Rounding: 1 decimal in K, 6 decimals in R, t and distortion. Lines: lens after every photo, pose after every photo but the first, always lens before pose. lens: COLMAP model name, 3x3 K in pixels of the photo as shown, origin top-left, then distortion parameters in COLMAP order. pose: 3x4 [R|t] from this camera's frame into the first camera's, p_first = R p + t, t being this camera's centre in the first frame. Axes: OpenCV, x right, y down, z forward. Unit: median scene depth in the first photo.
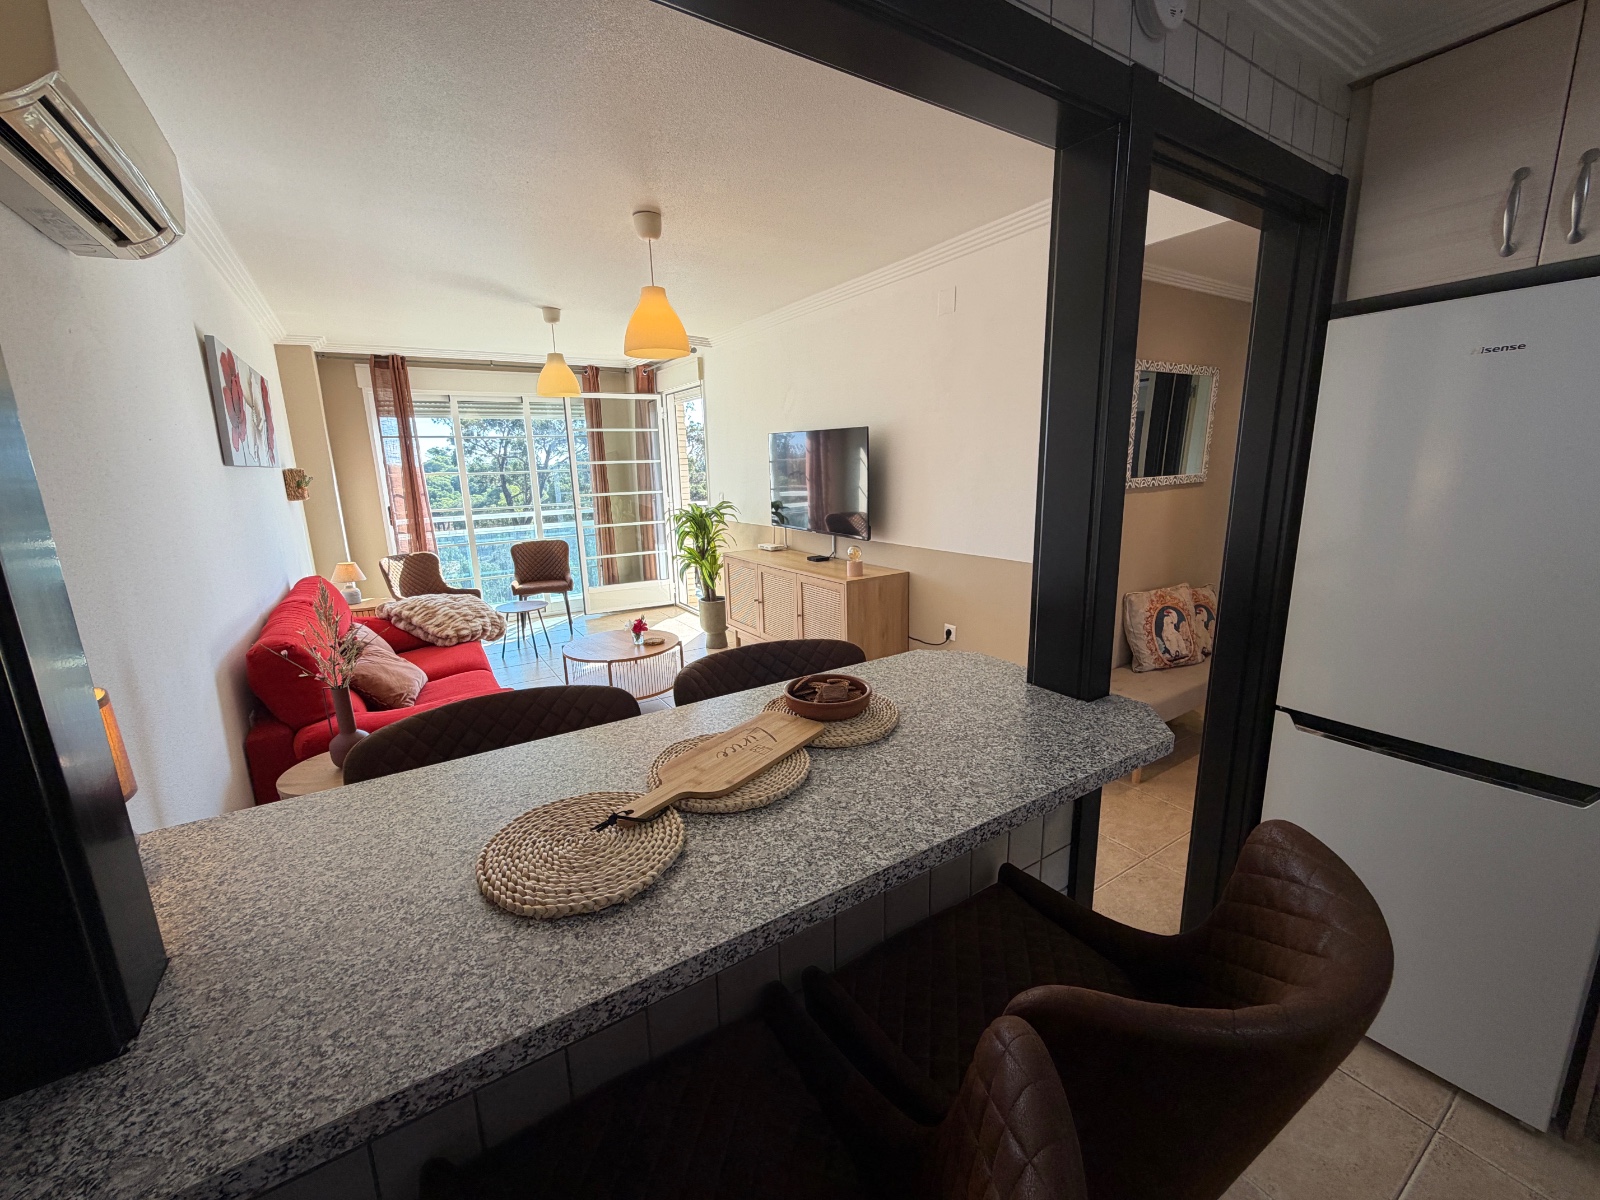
lens RADIAL K [[639.4, 0, 787.1], [0, 639.4, 601.0], [0, 0, 1]] dist [-0.000750, 0.000217]
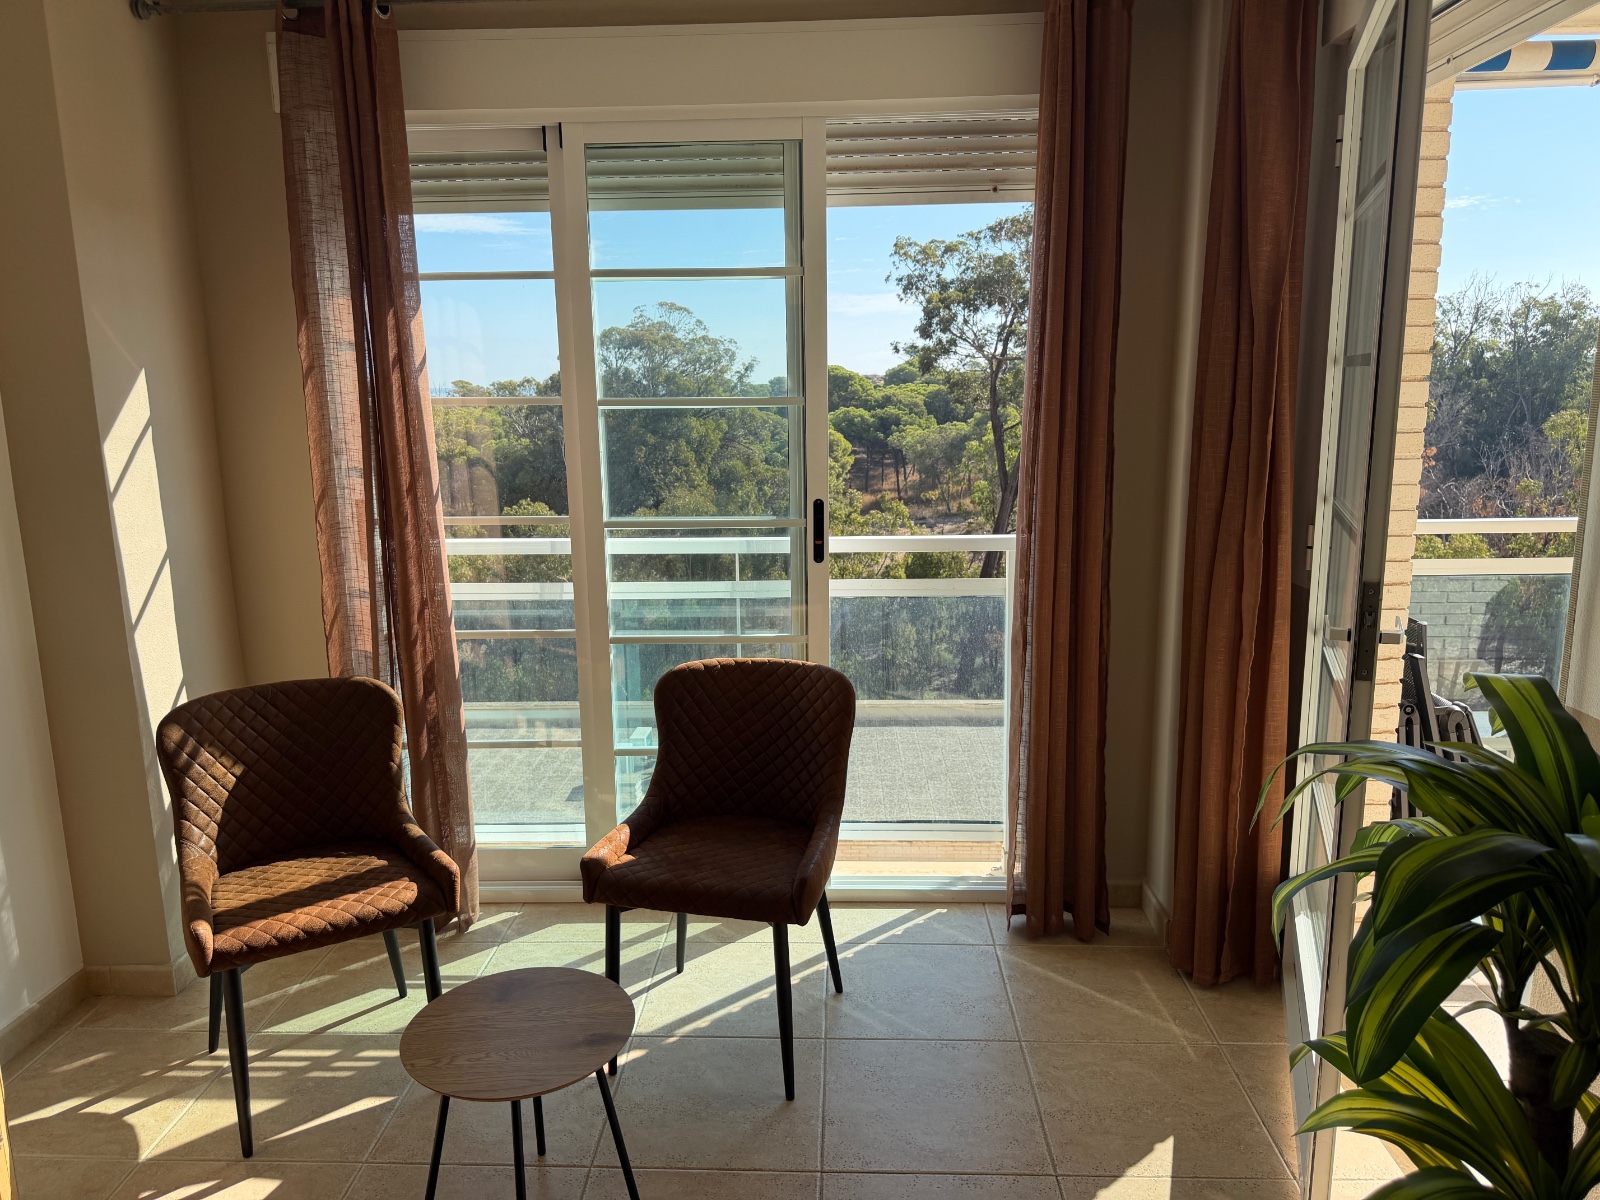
lens RADIAL K [[1141.3, 0, 796.4], [0, 1141.3, 603.5], [0, 0, 1]] dist [0.062066, -0.071573]
pose [[0.829958, 0.119784, -0.544813, -0.145636], [-0.126411, 0.991651, 0.025454, -0.157490], [0.543314, 0.047745, 0.838171, 0.729866]]
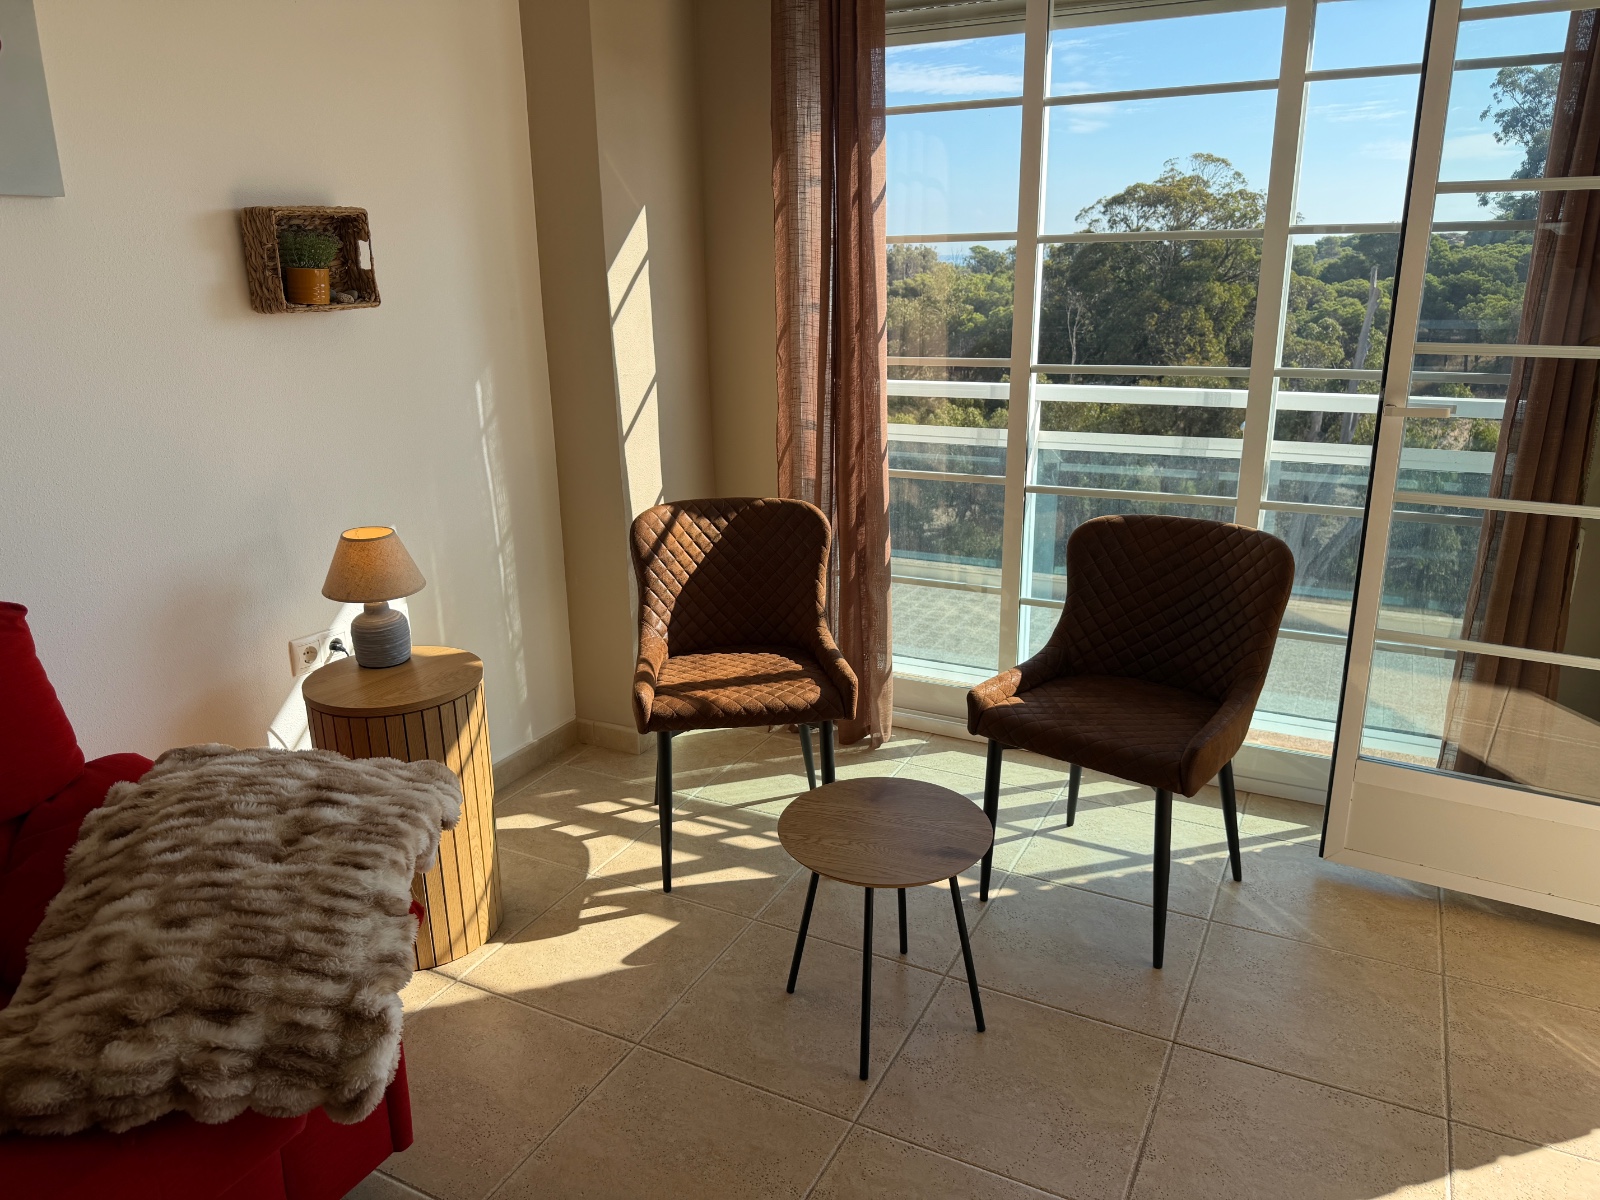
lens RADIAL K [[1141.3, 0, 789.9], [0, 1141.3, 597.4], [0, 0, 1]] dist [0.062066, -0.071573]
pose [[0.518501, 0.263998, -0.813303, -0.120515], [-0.183105, 0.963362, 0.195973, -0.148594], [0.835242, 0.047308, 0.547844, 0.754128]]
